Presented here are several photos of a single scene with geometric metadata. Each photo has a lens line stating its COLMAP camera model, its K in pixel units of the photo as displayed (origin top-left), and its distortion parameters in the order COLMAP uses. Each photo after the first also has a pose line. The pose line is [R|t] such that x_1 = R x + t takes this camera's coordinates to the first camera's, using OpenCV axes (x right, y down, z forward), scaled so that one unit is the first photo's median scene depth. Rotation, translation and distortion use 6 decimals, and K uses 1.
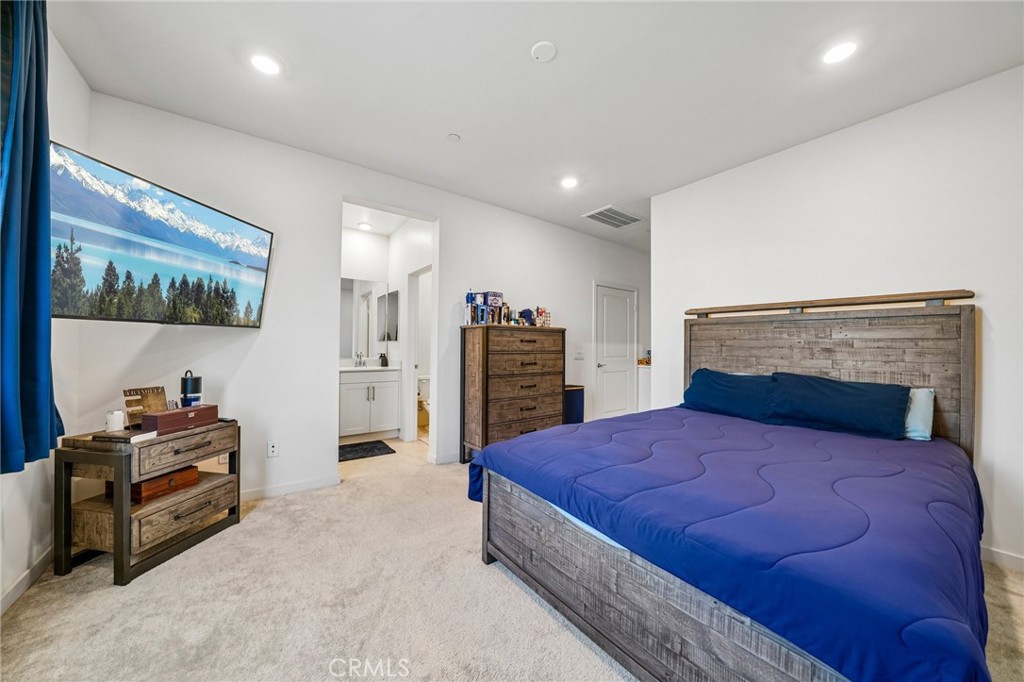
lens RADIAL K [[356.8, 0, 511.5], [0, 356.8, 343.8], [0, 0, 1]] dist [-0.001613, -0.000092]
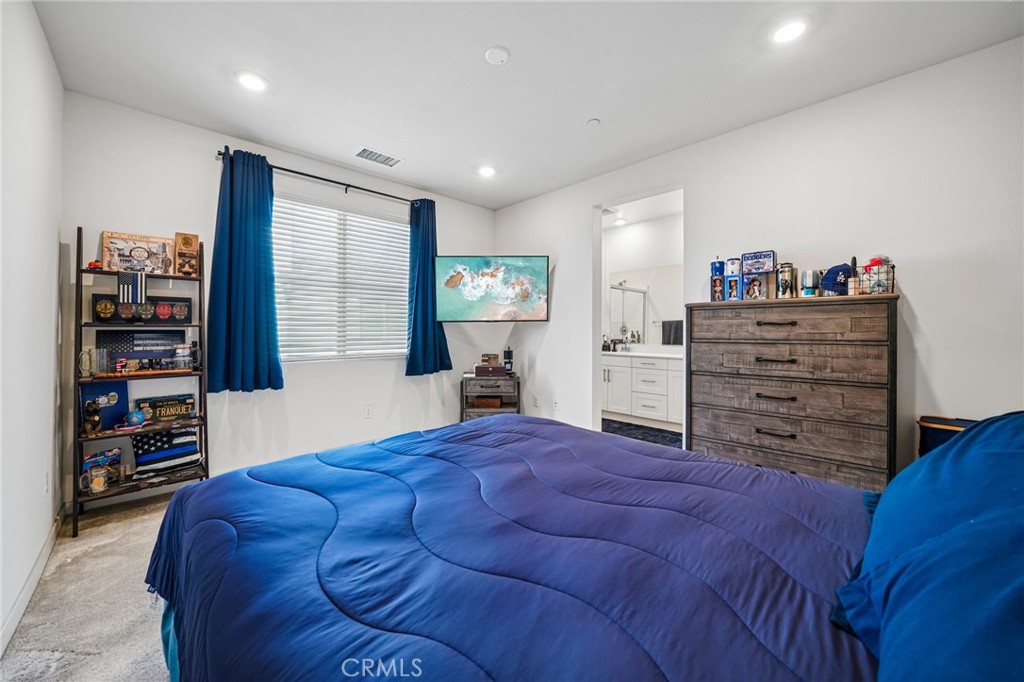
lens RADIAL K [[397.4, 0, 511.5], [0, 397.4, 335.8], [0, 0, 1]] dist [-0.009120, -0.000058]
pose [[0.116278, 0.000970, -0.993216, 0.732871], [0.007086, 0.999973, 0.001806, 0.009851], [0.993191, -0.007248, 0.116268, 0.515341]]
